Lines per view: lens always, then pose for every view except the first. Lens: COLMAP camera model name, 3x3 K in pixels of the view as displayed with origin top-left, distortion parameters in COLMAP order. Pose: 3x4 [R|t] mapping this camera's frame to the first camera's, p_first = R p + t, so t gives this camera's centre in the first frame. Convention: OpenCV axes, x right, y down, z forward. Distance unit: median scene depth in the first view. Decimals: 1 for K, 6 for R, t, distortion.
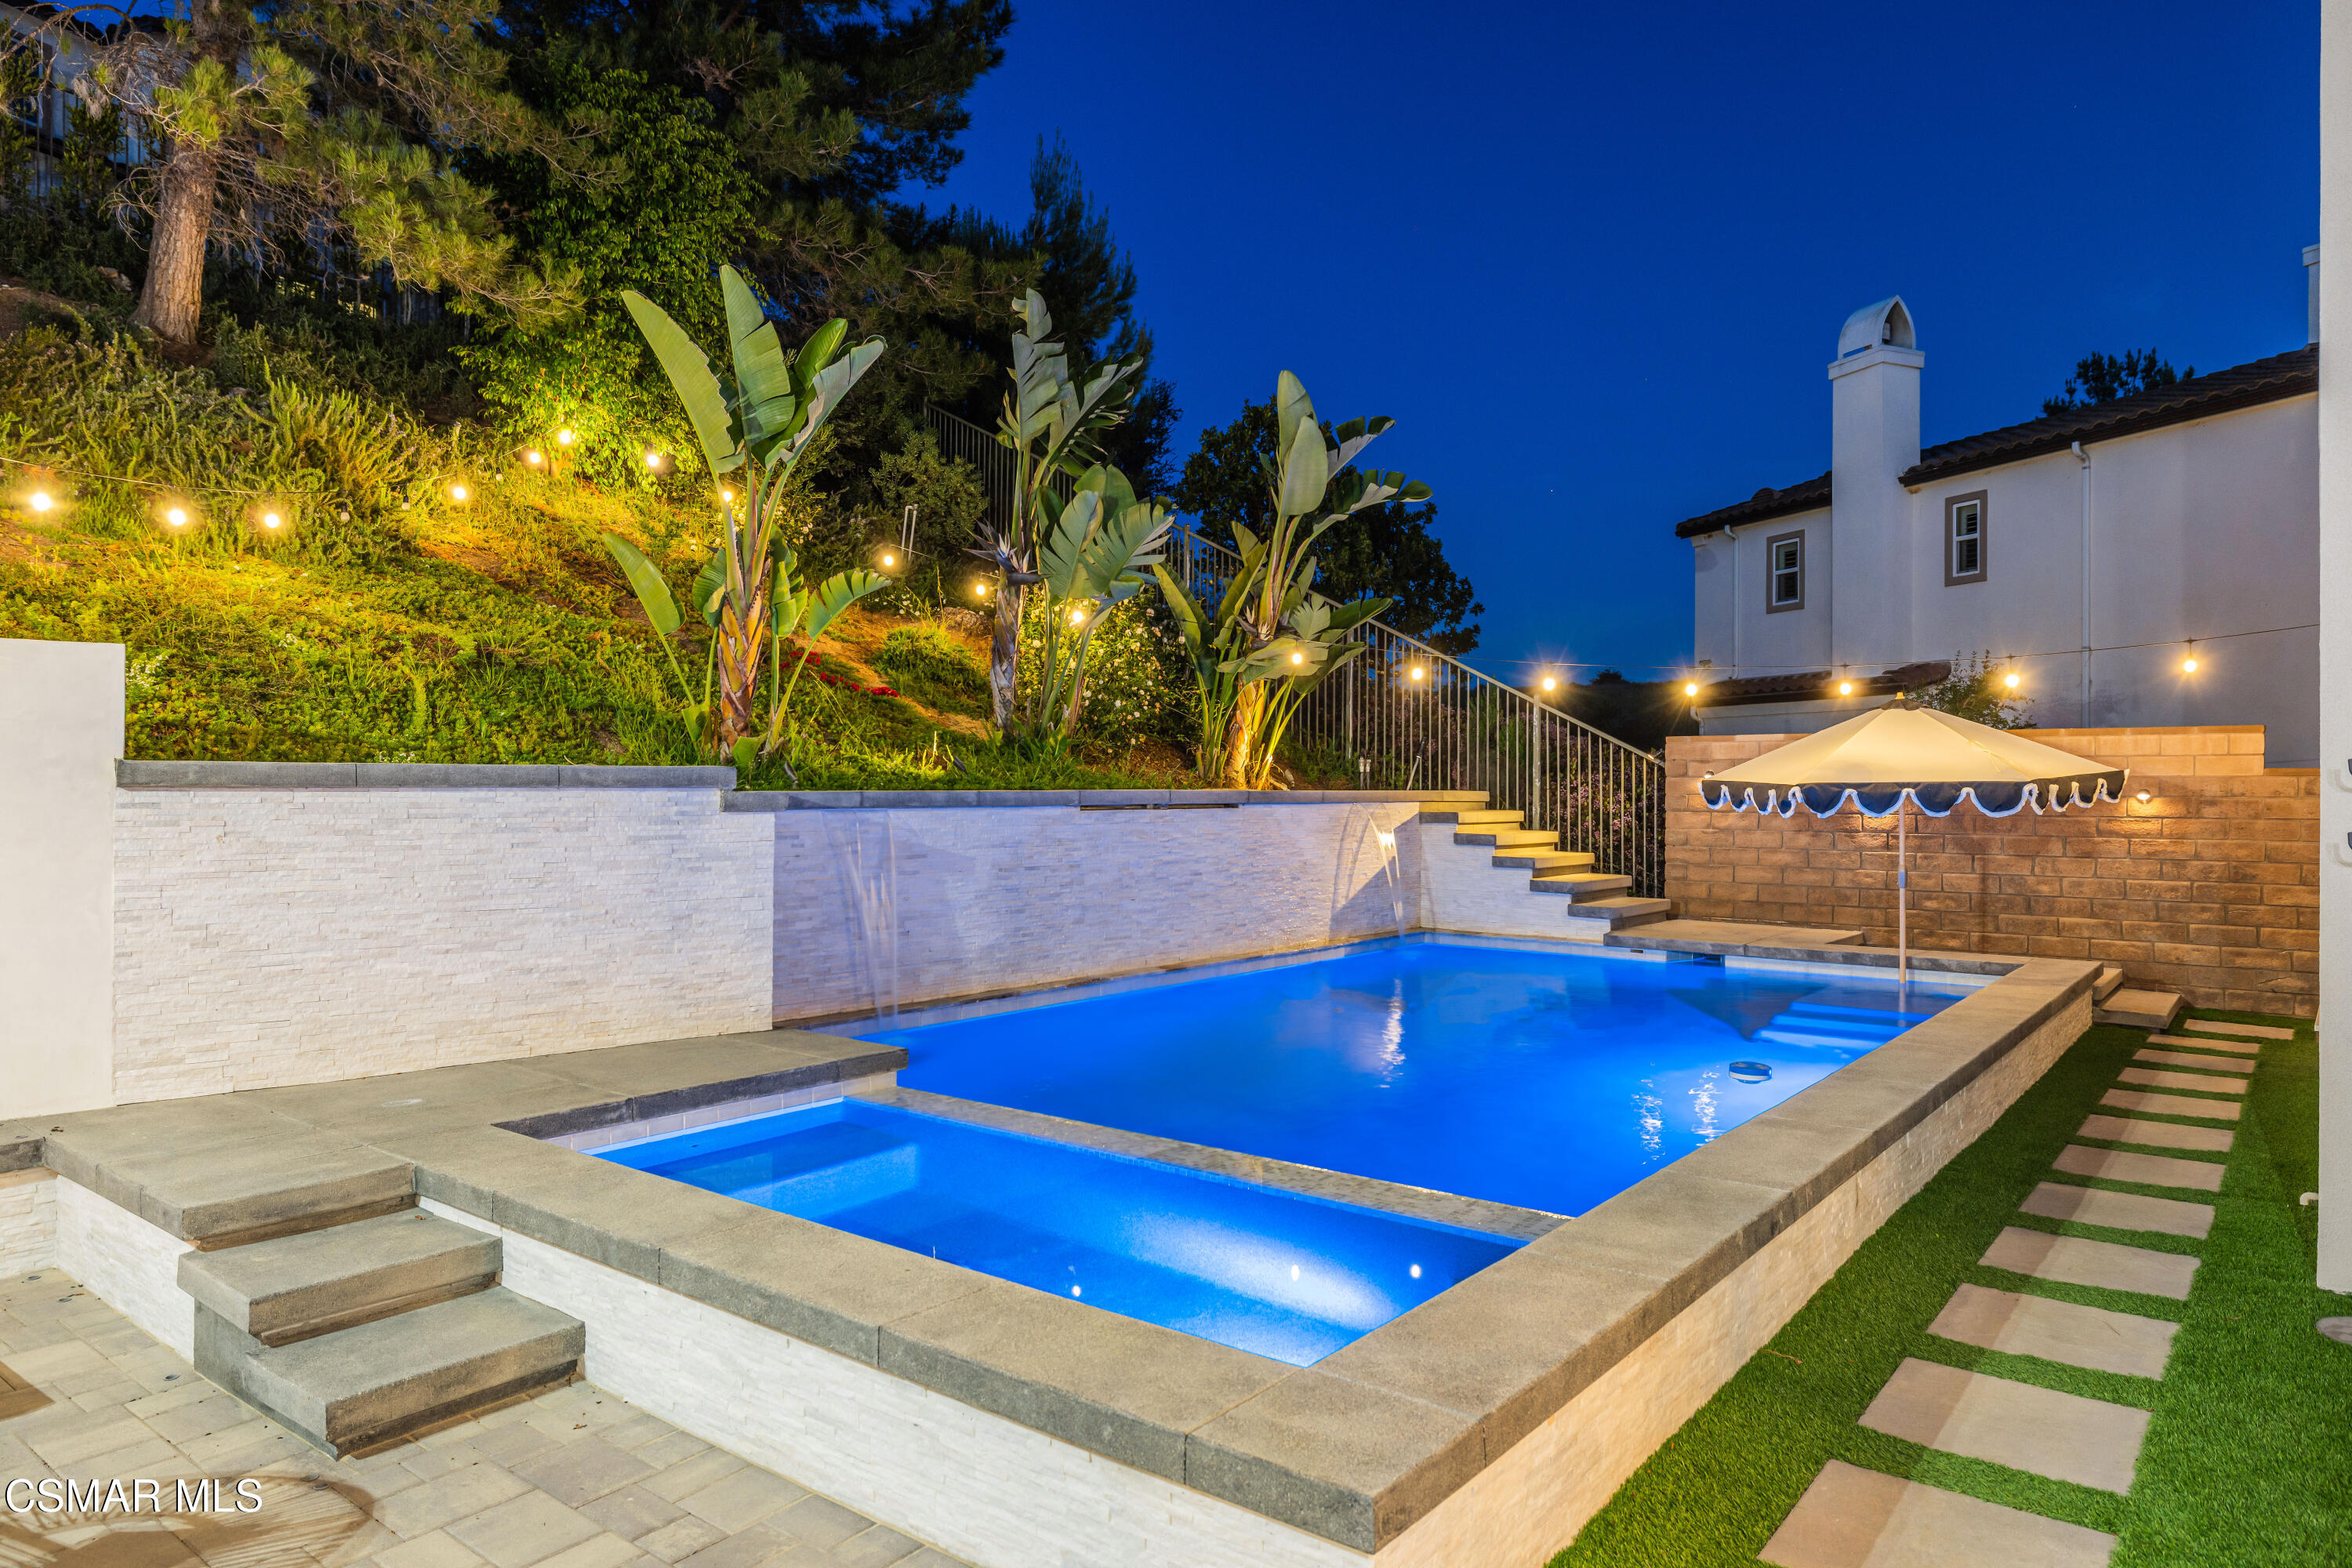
lens RADIAL K [[1461.2, 0, 1169.3], [0, 1461.2, 790.5], [0, 0, 1]] dist [-0.003222, 0.000652]
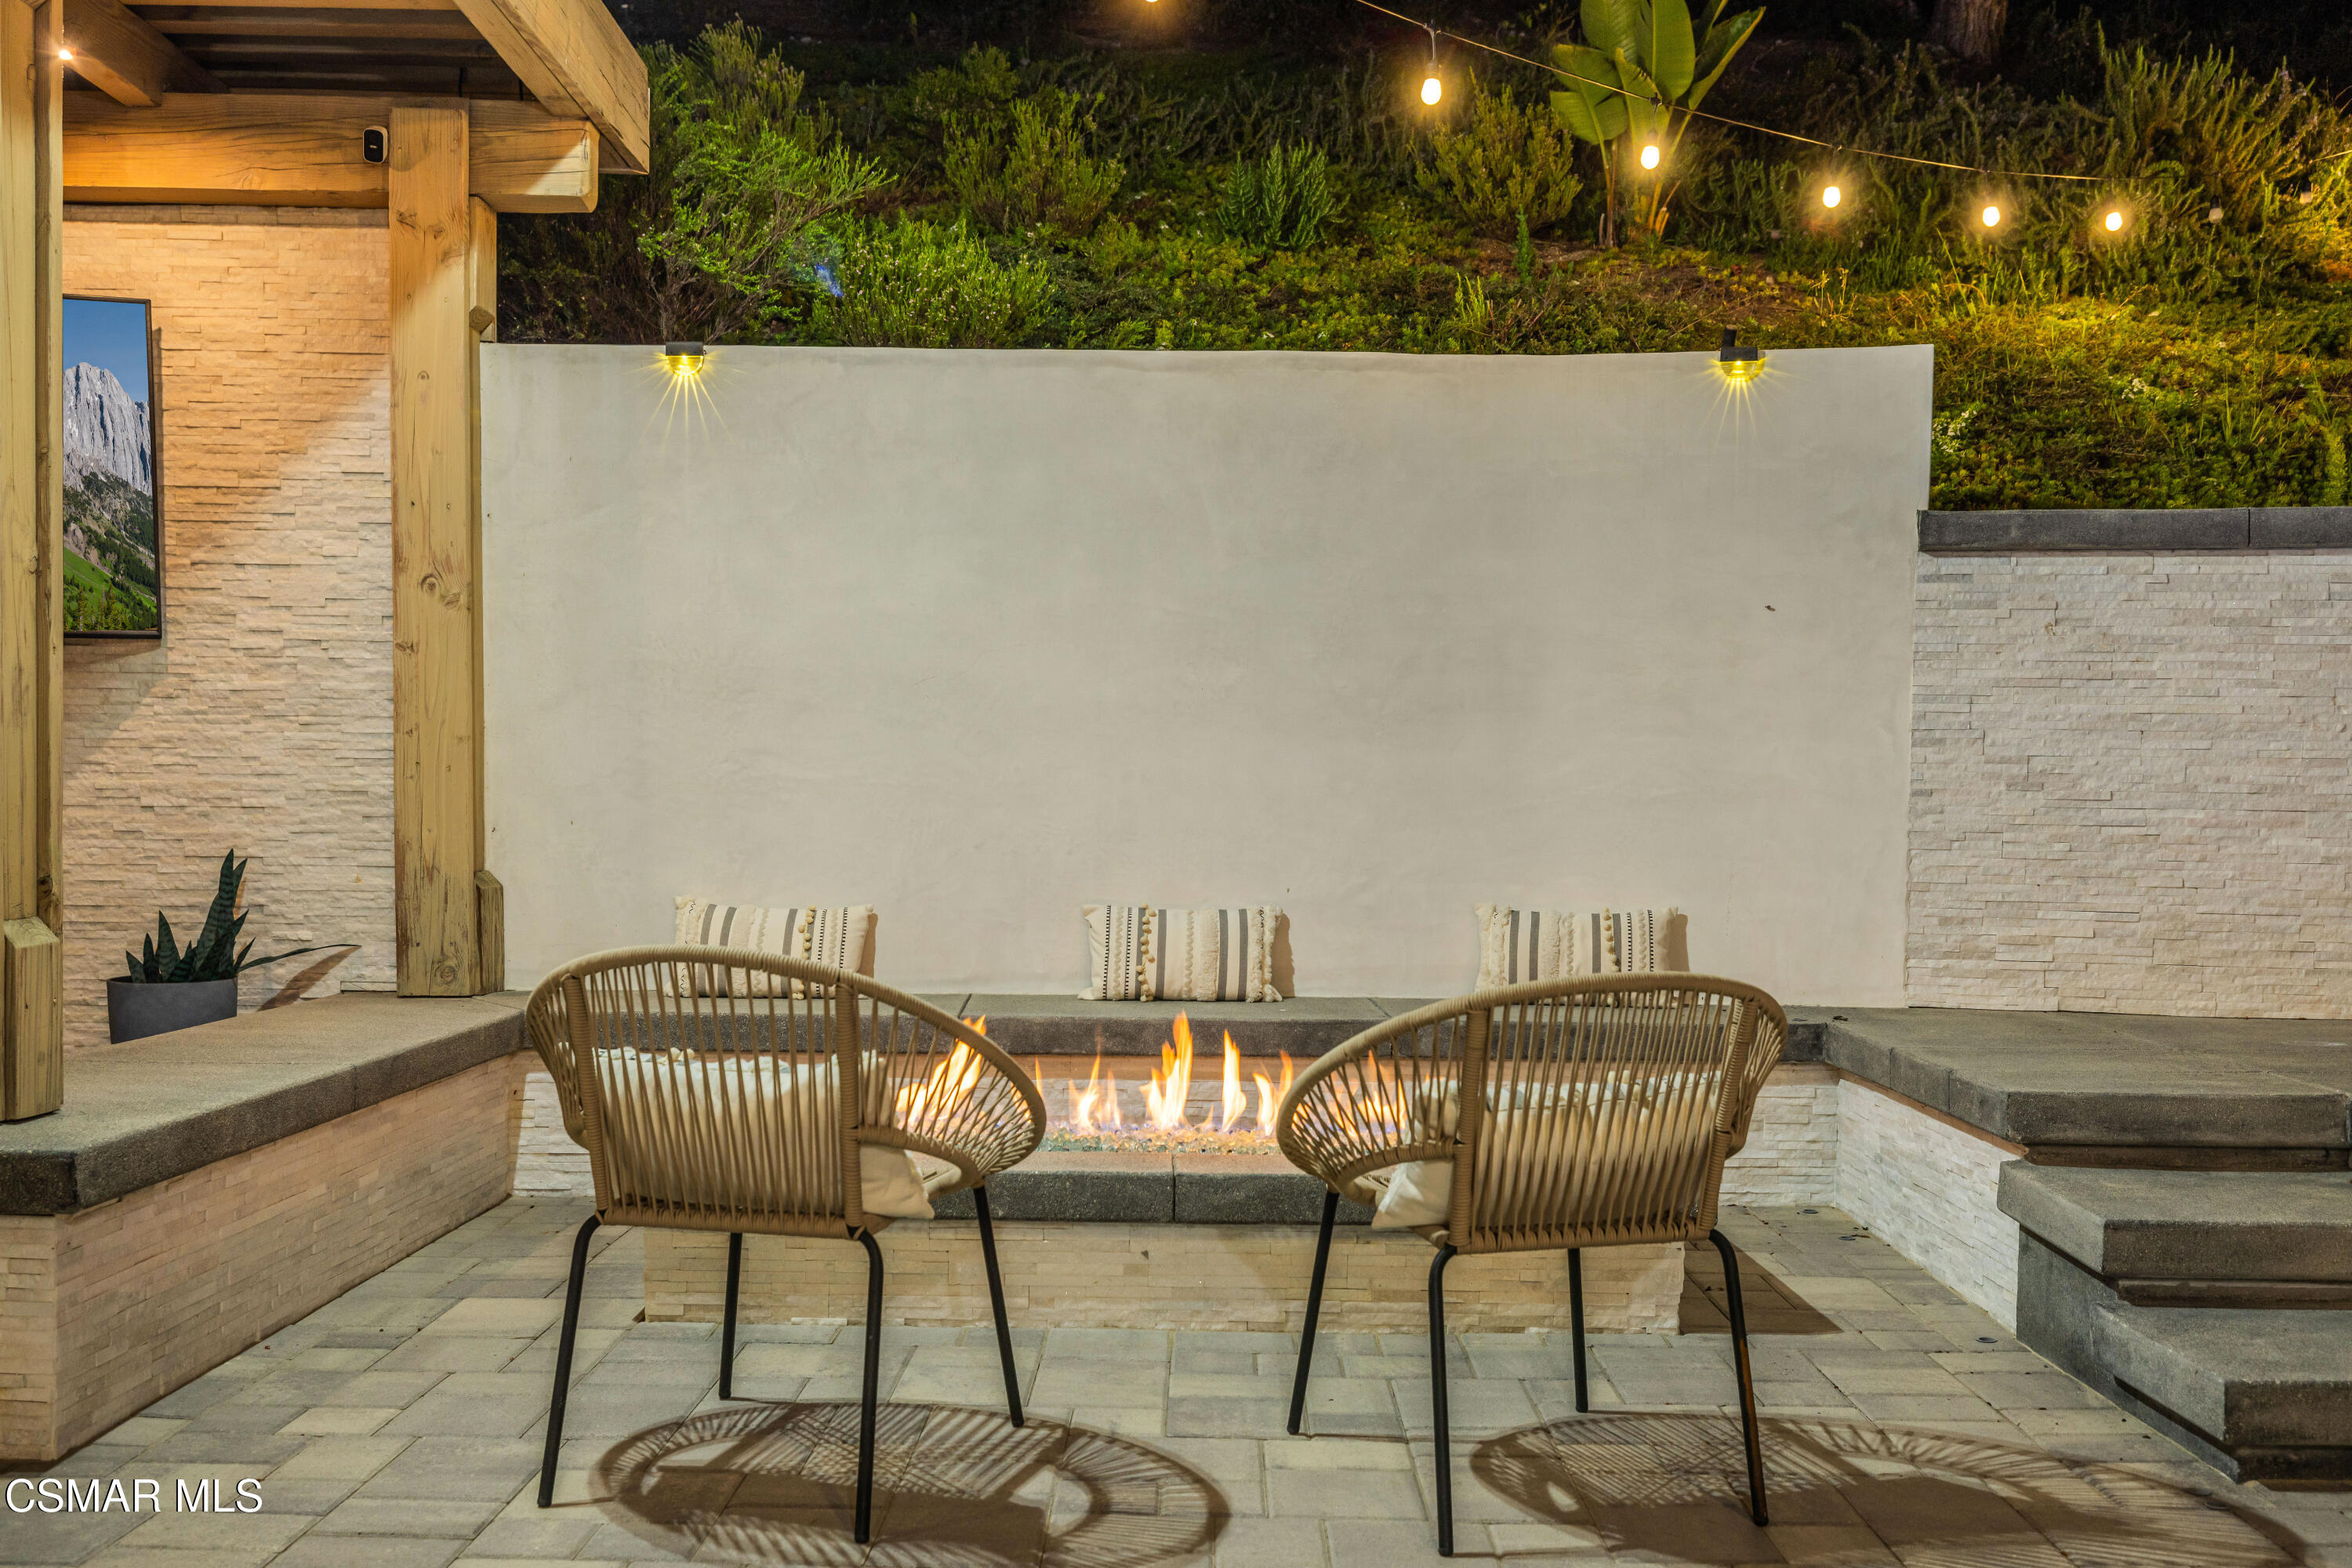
lens RADIAL K [[2298.3, 0, 1180.5], [0, 2298.3, 879.8], [0, 0, 1]] dist [0.003953, 0.000000]
pose [[0.609308, 0.032856, -0.792253, -0.036446], [-0.011642, 0.999404, 0.032492, 0.075331], [0.792849, -0.010574, 0.609327, 0.028953]]
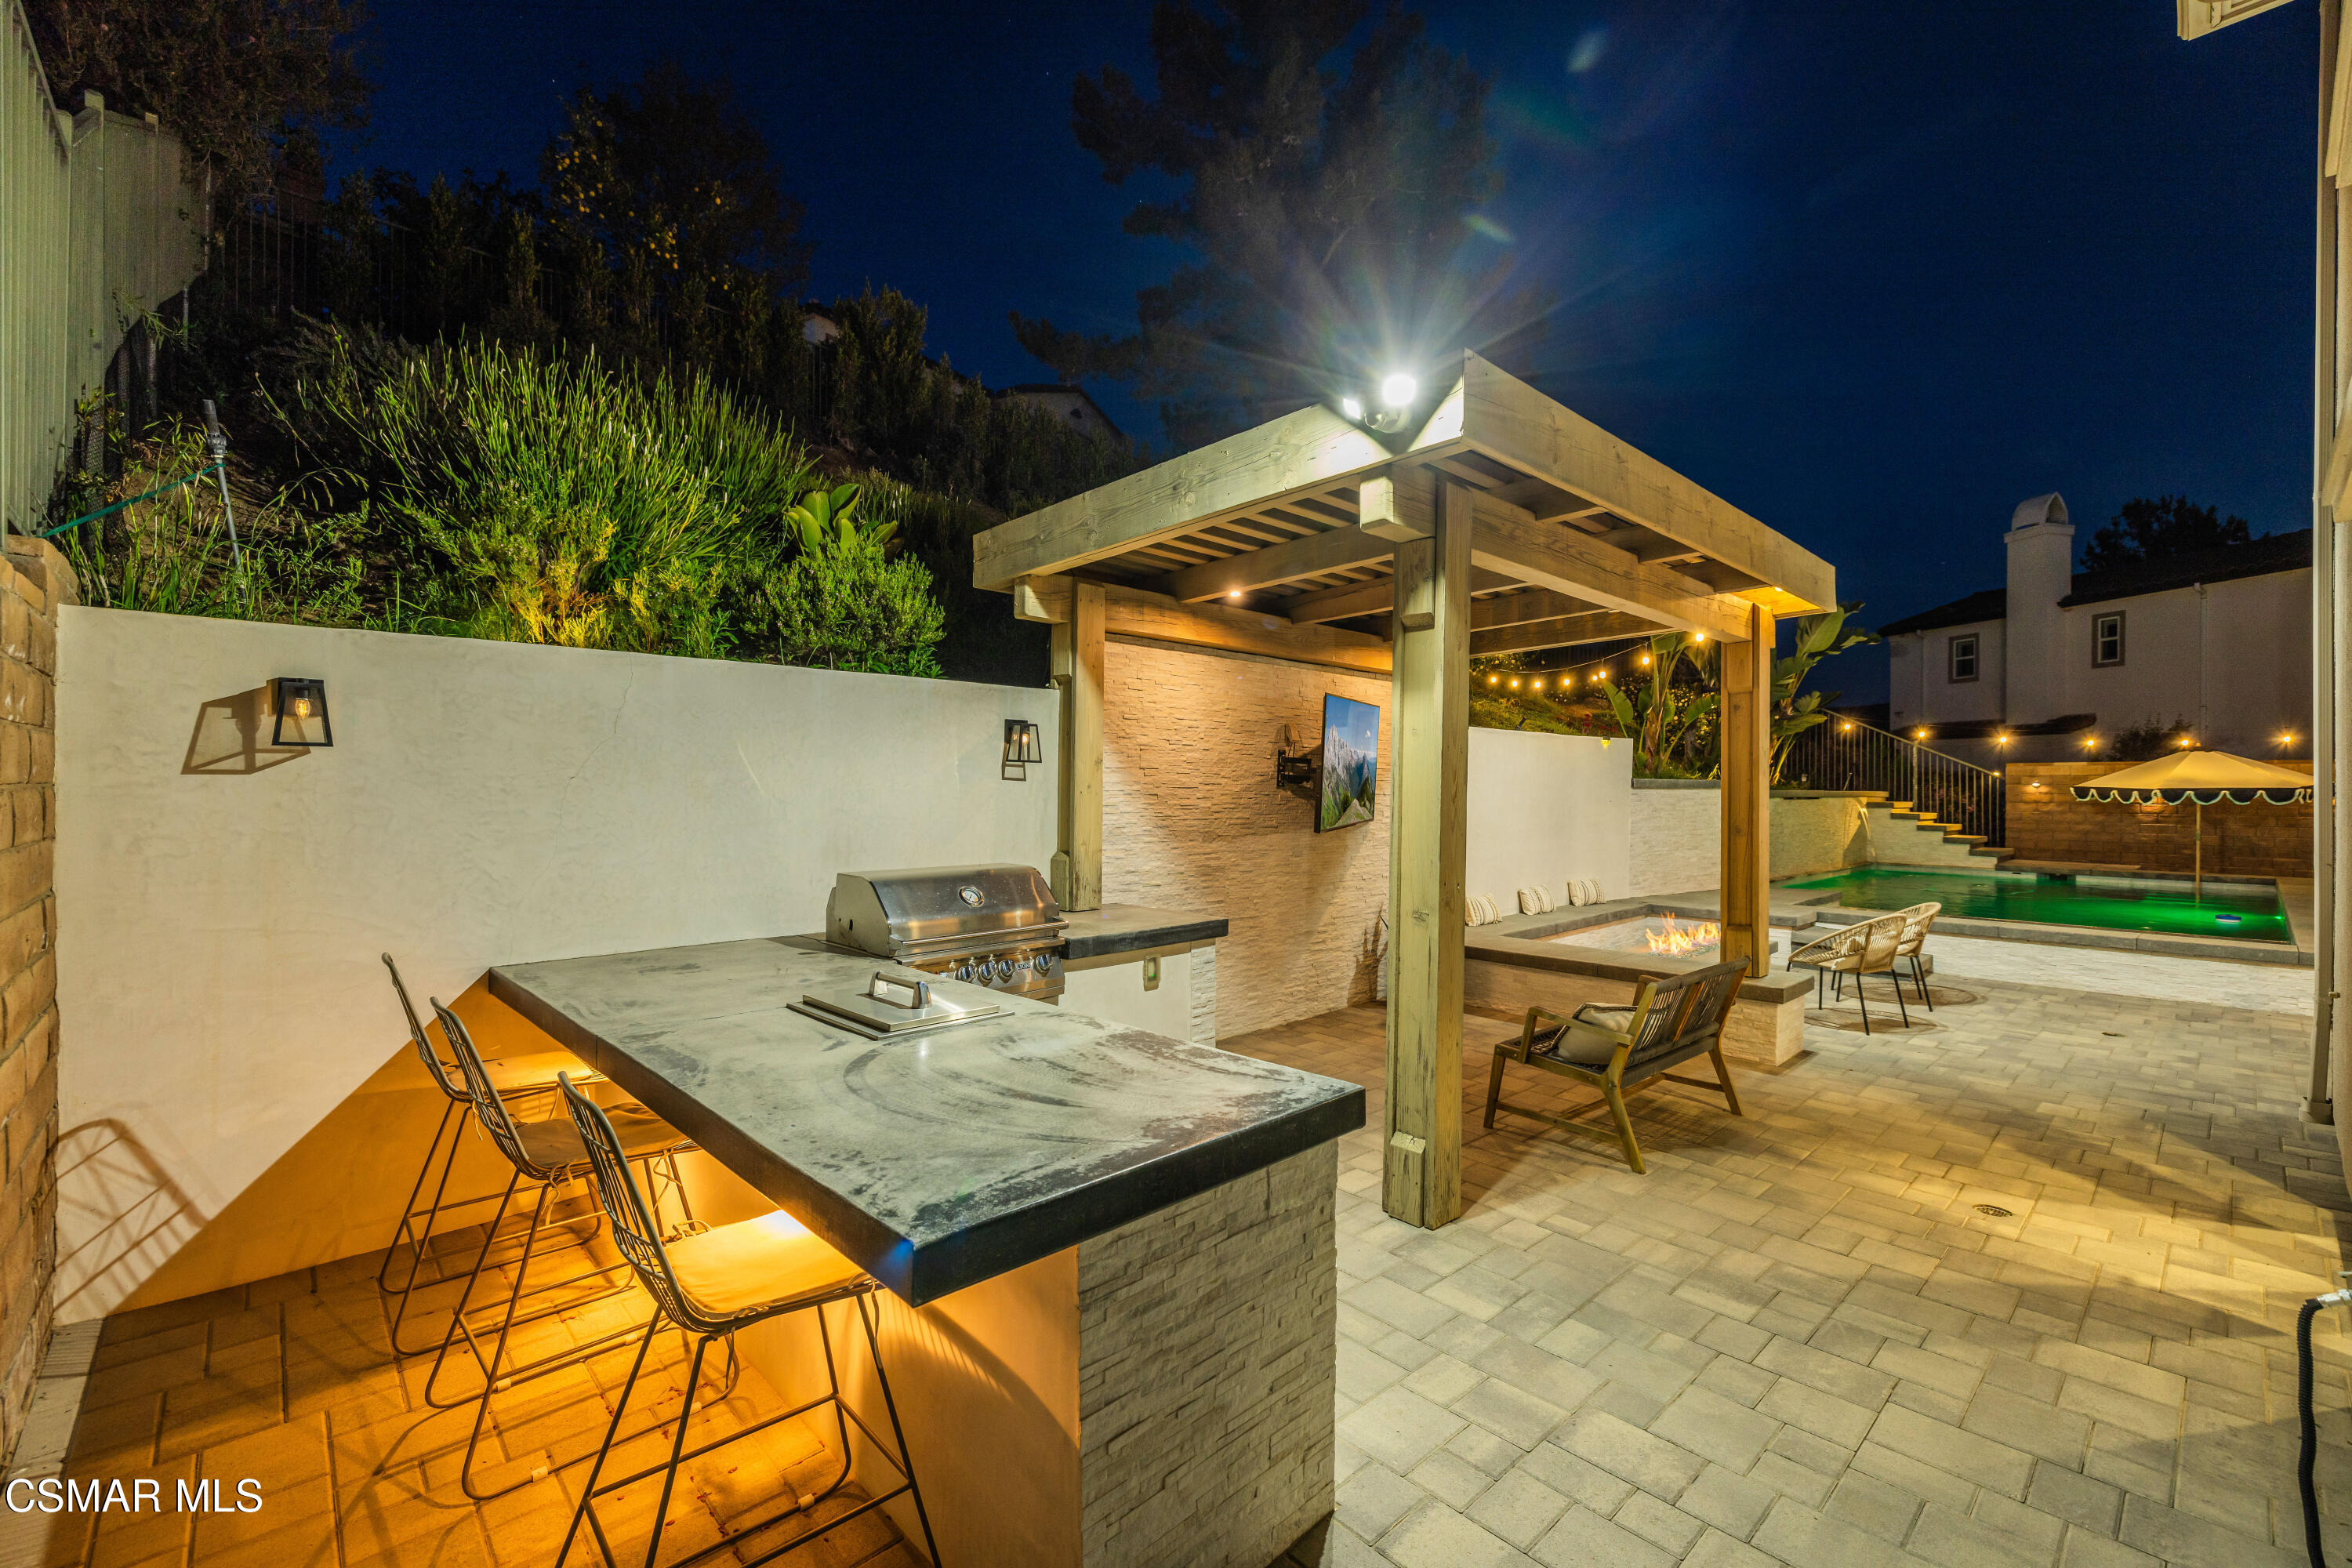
lens RADIAL K [[986.5, 0, 1173.2], [0, 986.5, 789.2], [0, 0, 1]] dist [0.000202, 0.000268]
pose [[0.987687, 0.002959, -0.156412, -0.805929], [-0.003204, 0.999994, -0.001313, 0.003261], [0.156407, 0.001798, 0.987691, -0.664470]]
